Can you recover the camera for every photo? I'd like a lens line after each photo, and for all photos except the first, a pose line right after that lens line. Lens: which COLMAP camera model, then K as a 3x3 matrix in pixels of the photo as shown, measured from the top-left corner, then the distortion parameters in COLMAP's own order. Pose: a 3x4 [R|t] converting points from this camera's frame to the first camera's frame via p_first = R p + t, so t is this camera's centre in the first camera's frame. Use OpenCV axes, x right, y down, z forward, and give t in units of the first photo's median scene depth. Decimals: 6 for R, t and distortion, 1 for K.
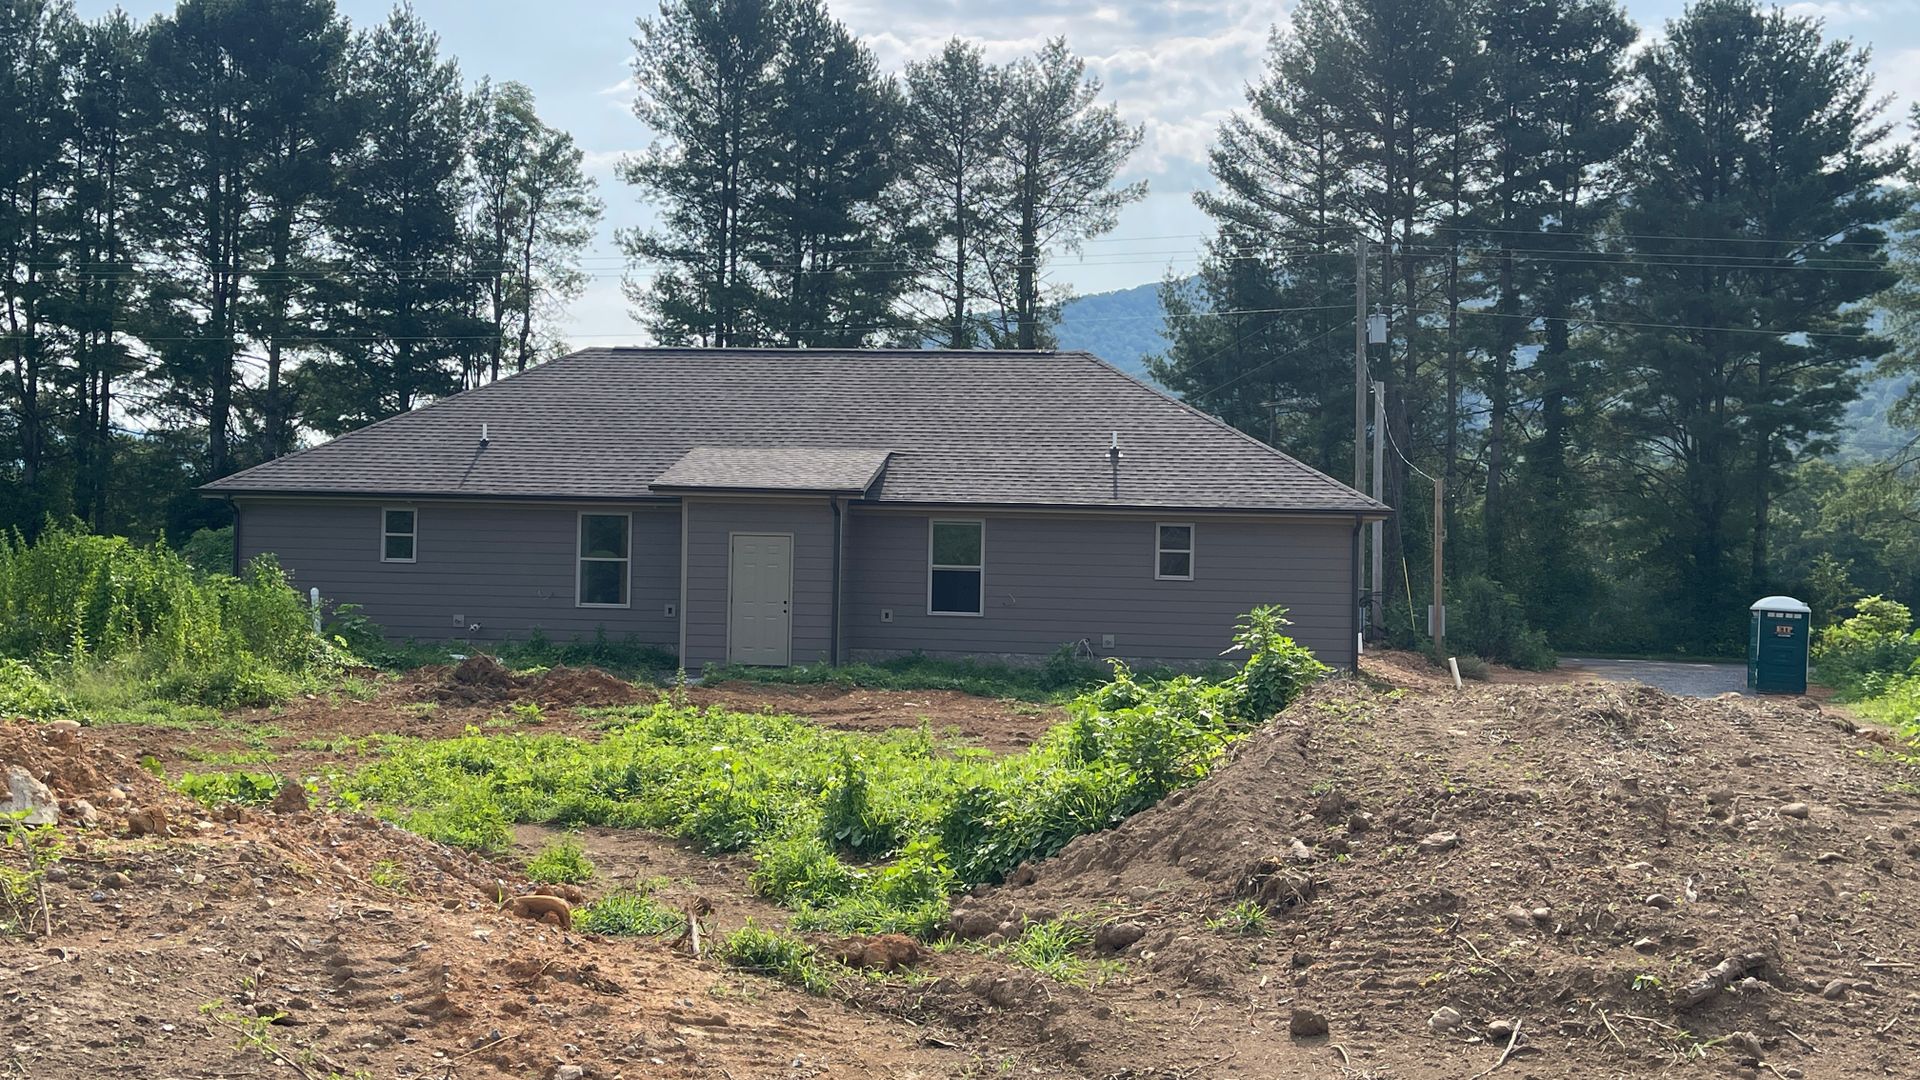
lens RADIAL K [[2050.7, 0, 960.2], [0, 2050.7, 549.2], [0, 0, 1]] dist [0.003913, 0.000000]
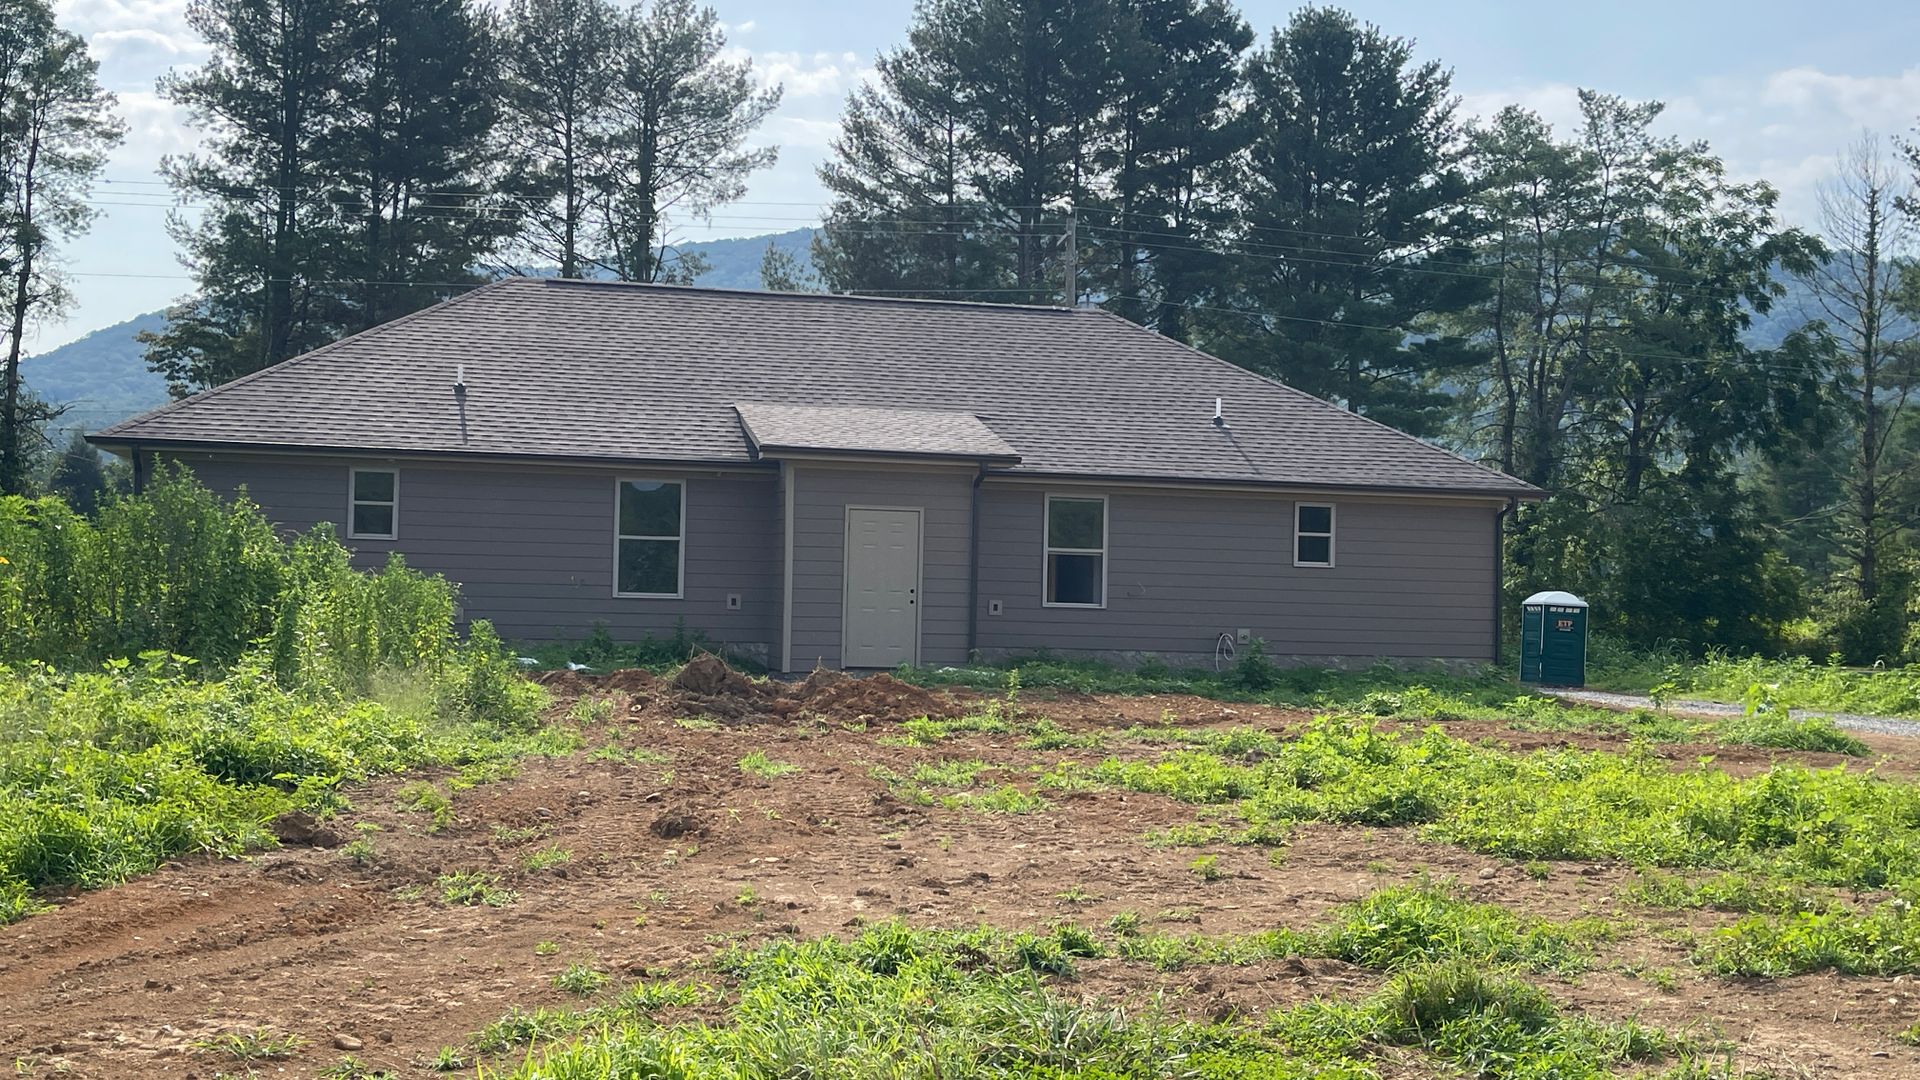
lens RADIAL K [[2066.2, 0, 959.9], [0, 2066.2, 531.1], [0, 0, 1]] dist [0.010353, 0.000000]
pose [[0.937623, 0.011393, 0.347468, -0.153946], [-0.007842, 0.999902, -0.011626, 0.004881], [-0.347566, 0.008176, 0.937620, 0.093759]]
